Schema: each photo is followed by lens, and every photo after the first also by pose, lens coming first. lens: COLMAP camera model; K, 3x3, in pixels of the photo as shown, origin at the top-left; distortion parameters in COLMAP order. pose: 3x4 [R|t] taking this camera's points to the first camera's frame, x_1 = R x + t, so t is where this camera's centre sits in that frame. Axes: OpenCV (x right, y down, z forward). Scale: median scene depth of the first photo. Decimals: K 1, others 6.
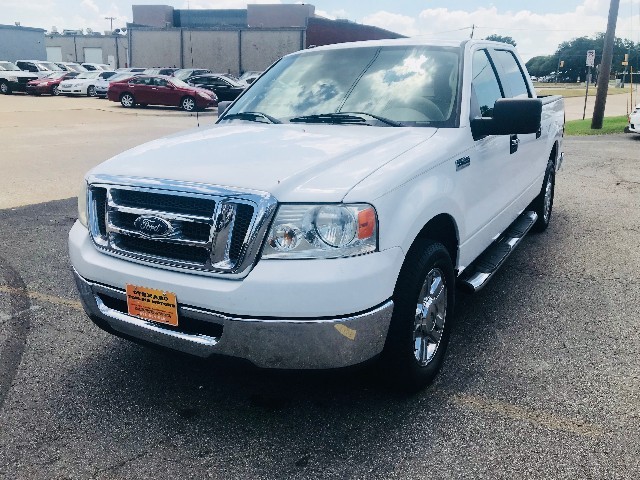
lens RADIAL K [[535.4, 0, 314.8], [0, 535.4, 233.2], [0, 0, 1]] dist [0.010612, -0.010177]
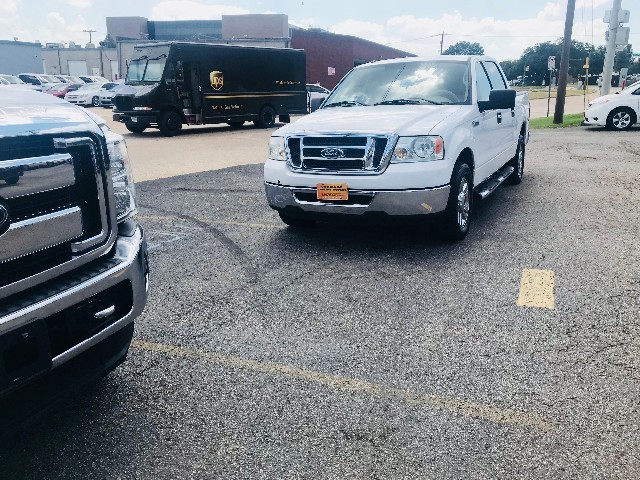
lens RADIAL K [[535.4, 0, 314.8], [0, 535.4, 233.2], [0, 0, 1]] dist [0.010612, -0.010177]
pose [[0.998504, -0.031024, 0.045023, -0.165180], [0.031655, 0.999409, -0.013369, 0.112324], [-0.044581, 0.014774, 0.998897, -0.362492]]
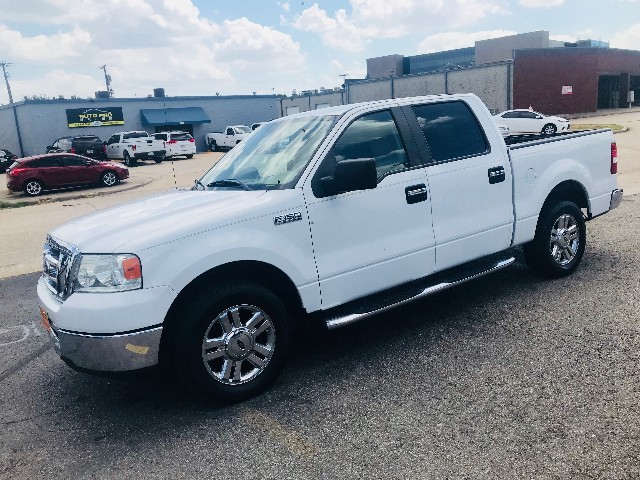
lens RADIAL K [[535.4, 0, 314.8], [0, 535.4, 233.2], [0, 0, 1]] dist [0.010612, -0.010177]
pose [[0.907595, -0.011010, -0.419703, 0.362019], [-0.018713, 0.997602, -0.066635, -0.008306], [0.419430, 0.068332, 0.905212, -0.022671]]
